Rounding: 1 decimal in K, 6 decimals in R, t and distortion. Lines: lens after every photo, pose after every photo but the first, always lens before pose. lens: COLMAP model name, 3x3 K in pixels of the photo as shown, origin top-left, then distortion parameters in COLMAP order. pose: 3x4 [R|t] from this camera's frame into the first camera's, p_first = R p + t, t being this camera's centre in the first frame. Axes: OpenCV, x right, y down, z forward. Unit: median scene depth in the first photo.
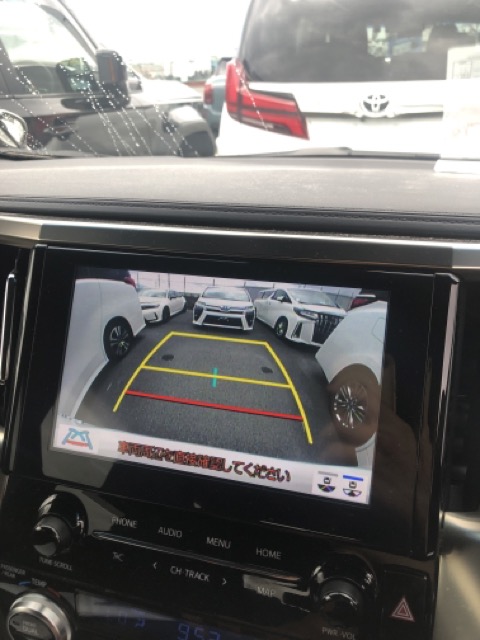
lens RADIAL K [[525.6, 0, 240.0], [0, 525.6, 320.0], [0, 0, 1]] dist [0.027025, -0.016247]
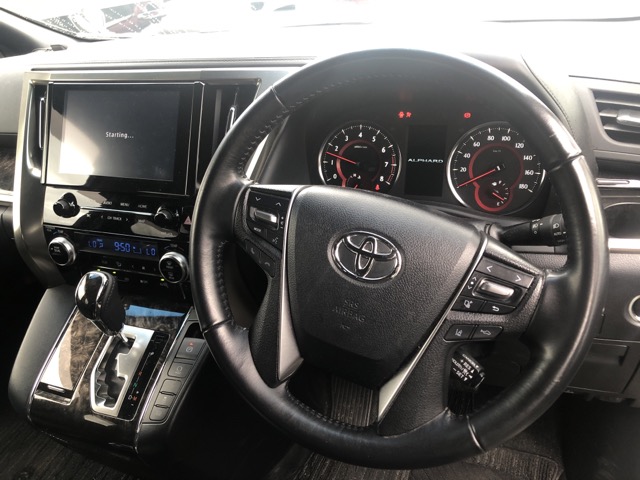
lens RADIAL K [[525.6, 0, 315.1], [0, 525.6, 242.4], [0, 0, 1]] dist [0.027025, -0.016247]
pose [[0.994056, -0.019429, -0.107122, 0.307973], [0.028757, 0.995860, 0.086231, 0.119453], [0.105004, -0.088799, 0.990499, -0.370047]]
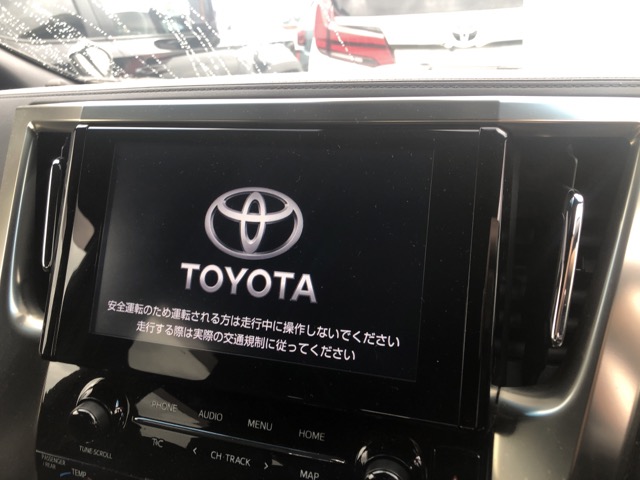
lens RADIAL K [[525.6, 0, 315.1], [0, 525.6, 242.4], [0, 0, 1]] dist [0.027025, -0.016247]
pose [[0.998918, -0.018670, -0.042587, 0.030121], [0.017254, 0.999294, -0.033367, 0.037548], [0.043179, 0.032596, 0.998535, 0.015501]]
